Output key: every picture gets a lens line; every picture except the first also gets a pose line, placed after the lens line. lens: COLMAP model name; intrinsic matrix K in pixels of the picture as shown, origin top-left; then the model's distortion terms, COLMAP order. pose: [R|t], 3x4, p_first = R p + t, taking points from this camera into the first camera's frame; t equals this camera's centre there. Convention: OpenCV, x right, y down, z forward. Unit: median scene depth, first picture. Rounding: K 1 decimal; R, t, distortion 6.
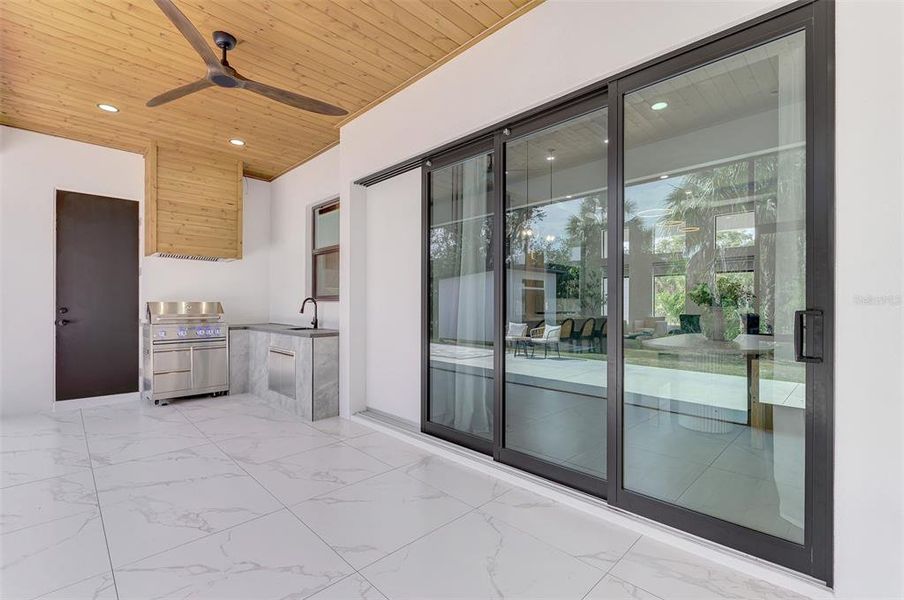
lens RADIAL K [[382.7, 0, 459.2], [0, 382.7, 301.4], [0, 0, 1]] dist [0.000065, 0.000082]
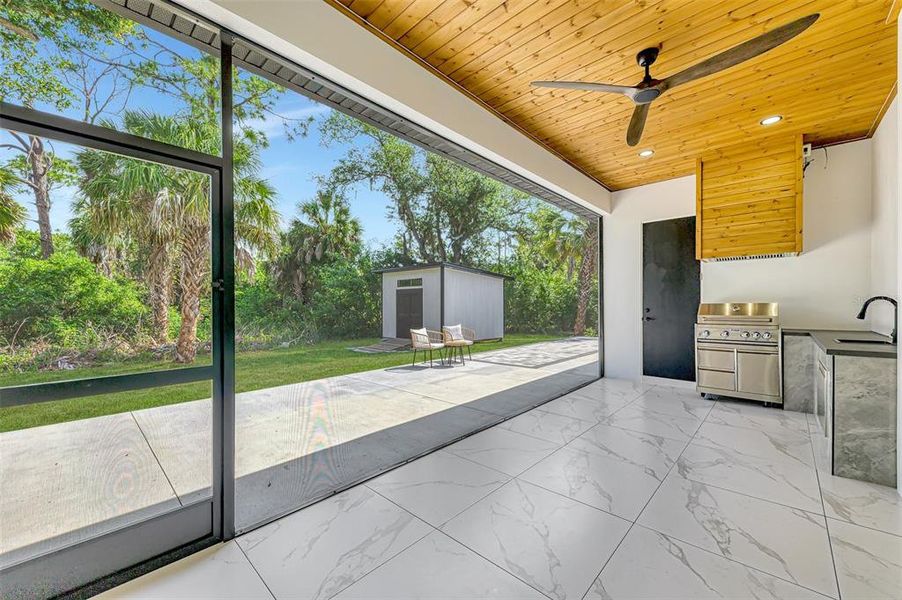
lens RADIAL K [[351.3, 0, 451.0], [0, 351.3, 300.0], [0, 0, 1]] dist [0.001765, 0.000041]
pose [[0.062848, -0.015736, -0.997899, 0.166927], [0.010711, 0.999829, -0.015092, -0.001324], [0.997966, -0.009740, 0.063006, 0.210334]]
